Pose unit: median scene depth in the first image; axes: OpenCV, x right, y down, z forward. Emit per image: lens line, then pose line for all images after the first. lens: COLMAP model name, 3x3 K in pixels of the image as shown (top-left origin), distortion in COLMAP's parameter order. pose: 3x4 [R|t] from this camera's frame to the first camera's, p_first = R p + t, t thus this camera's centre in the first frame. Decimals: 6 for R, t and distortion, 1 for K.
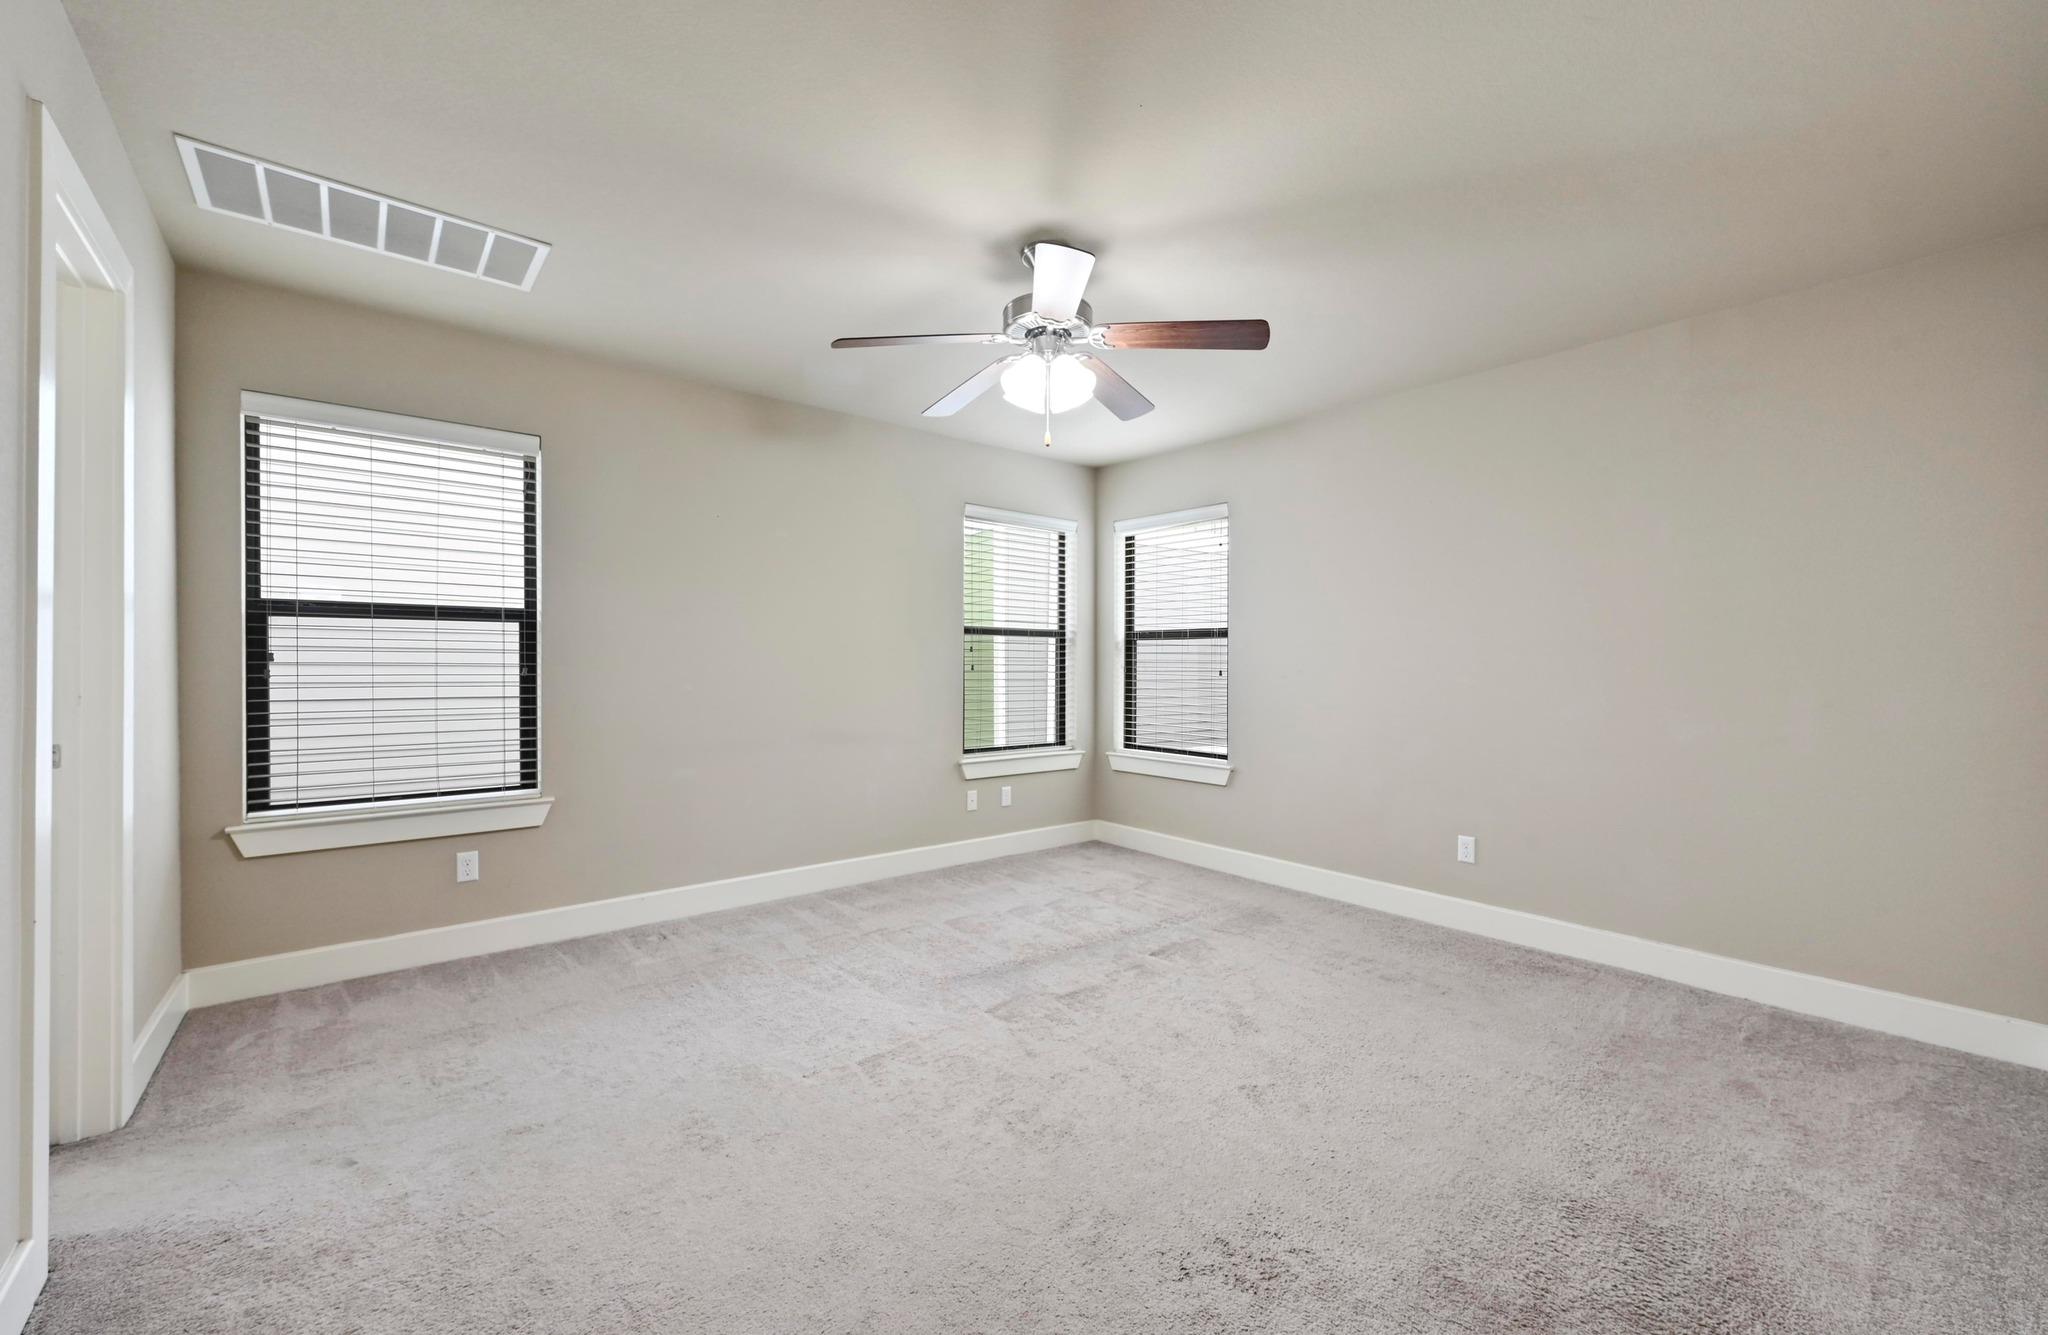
lens RADIAL K [[813.3, 0, 1024.0], [0, 813.3, 667.5], [0, 0, 1]] dist [0.000287, 0.000025]
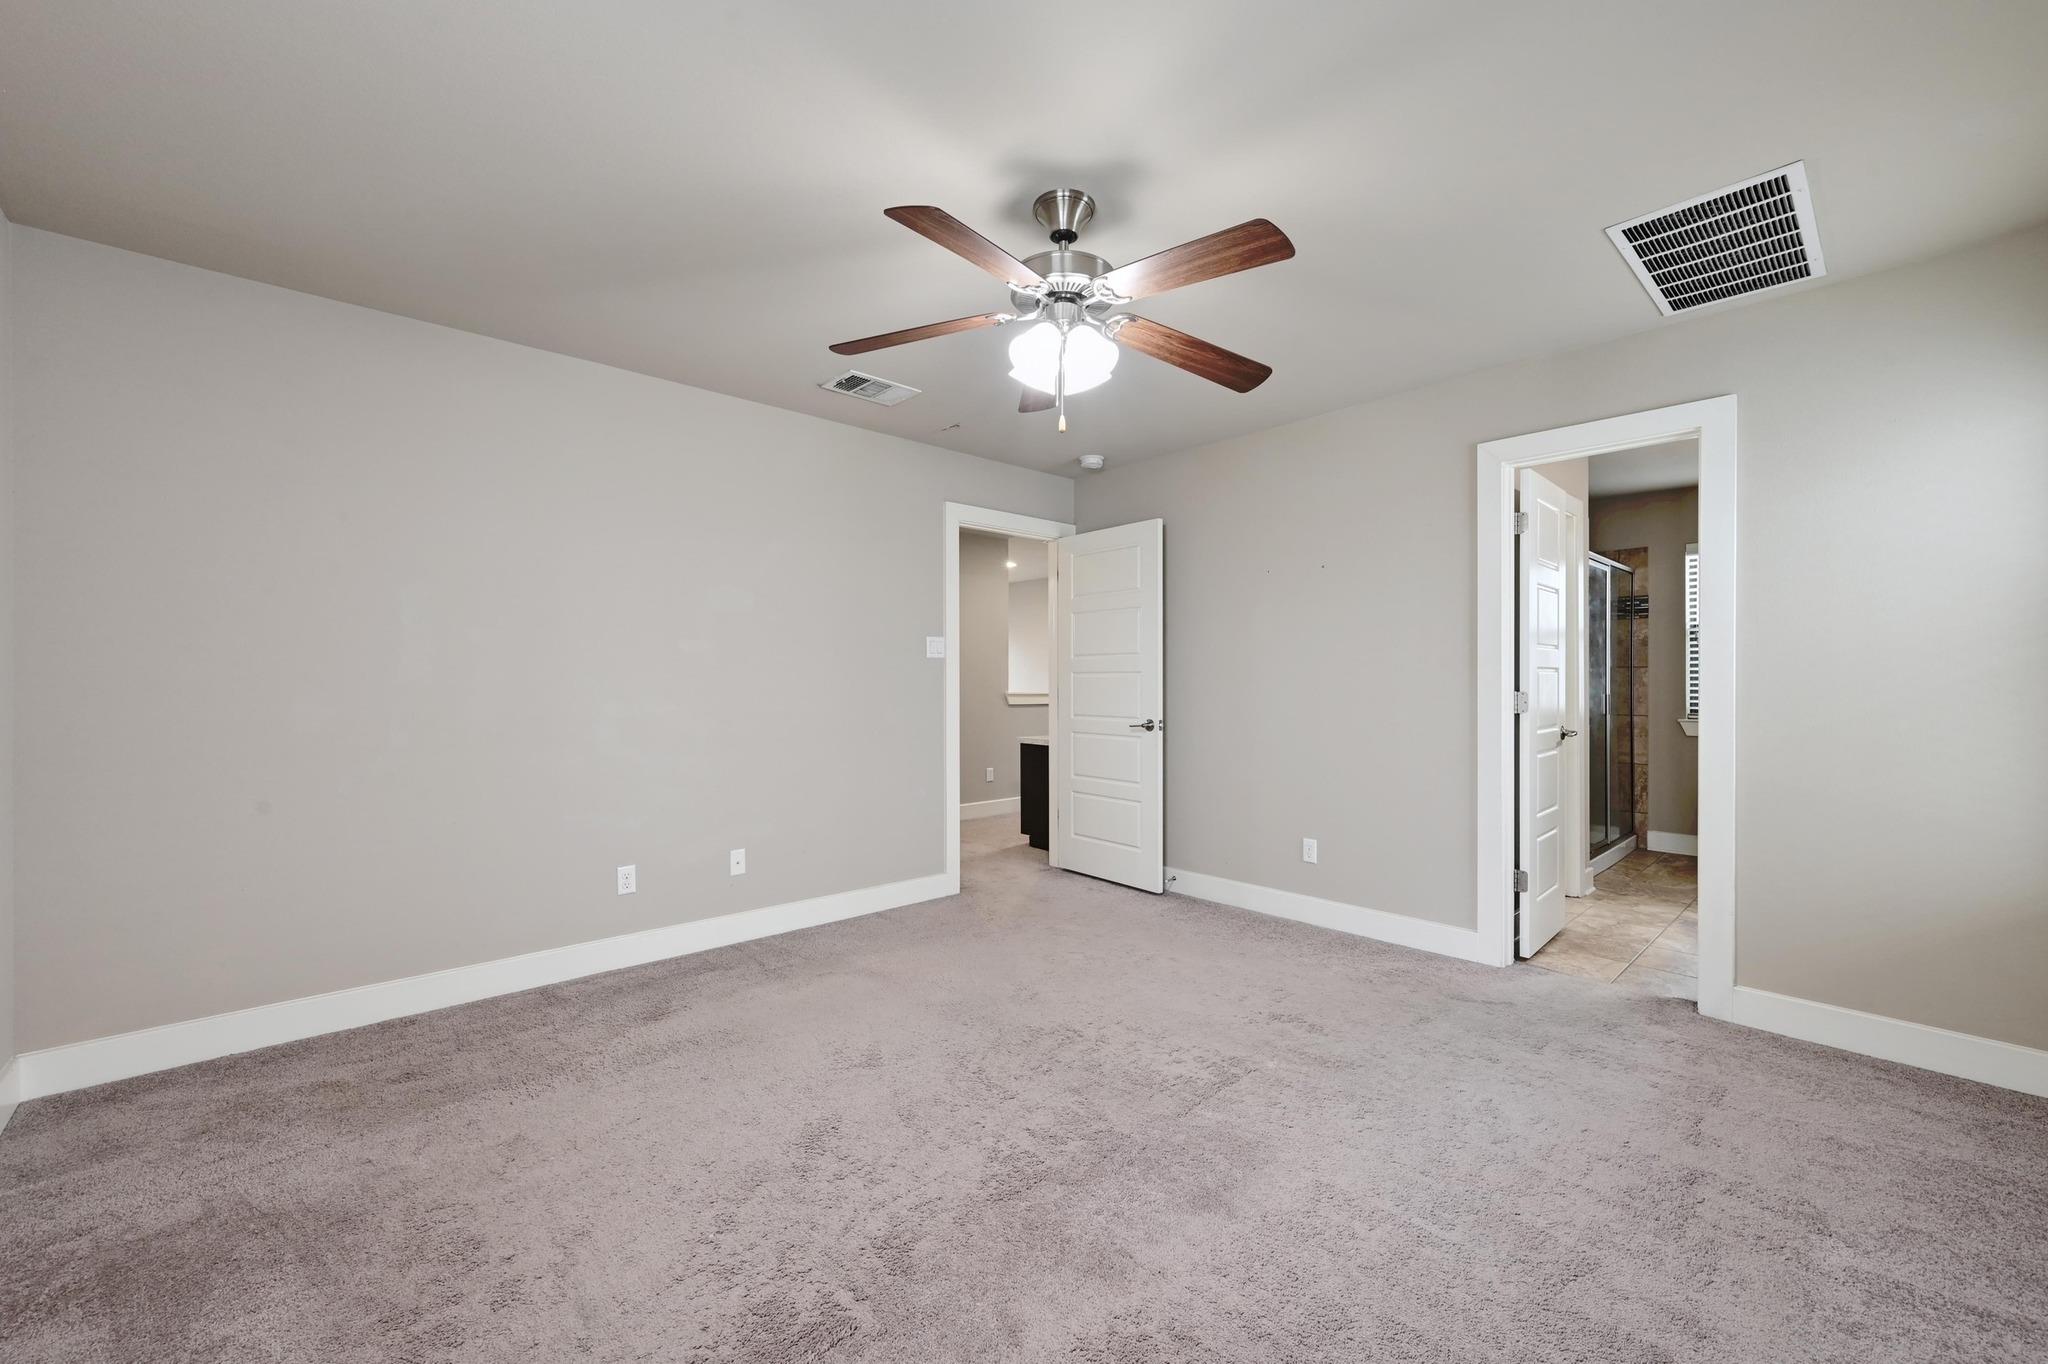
lens RADIAL K [[806.3, 0, 1024.0], [0, 806.3, 682.0], [0, 0, 1]] dist [-0.000136, -0.000004]
pose [[-0.998827, -0.005467, -0.048106, 0.110675], [-0.005895, 0.999944, 0.008754, -0.015717], [0.048055, 0.009027, -0.998804, 1.858866]]
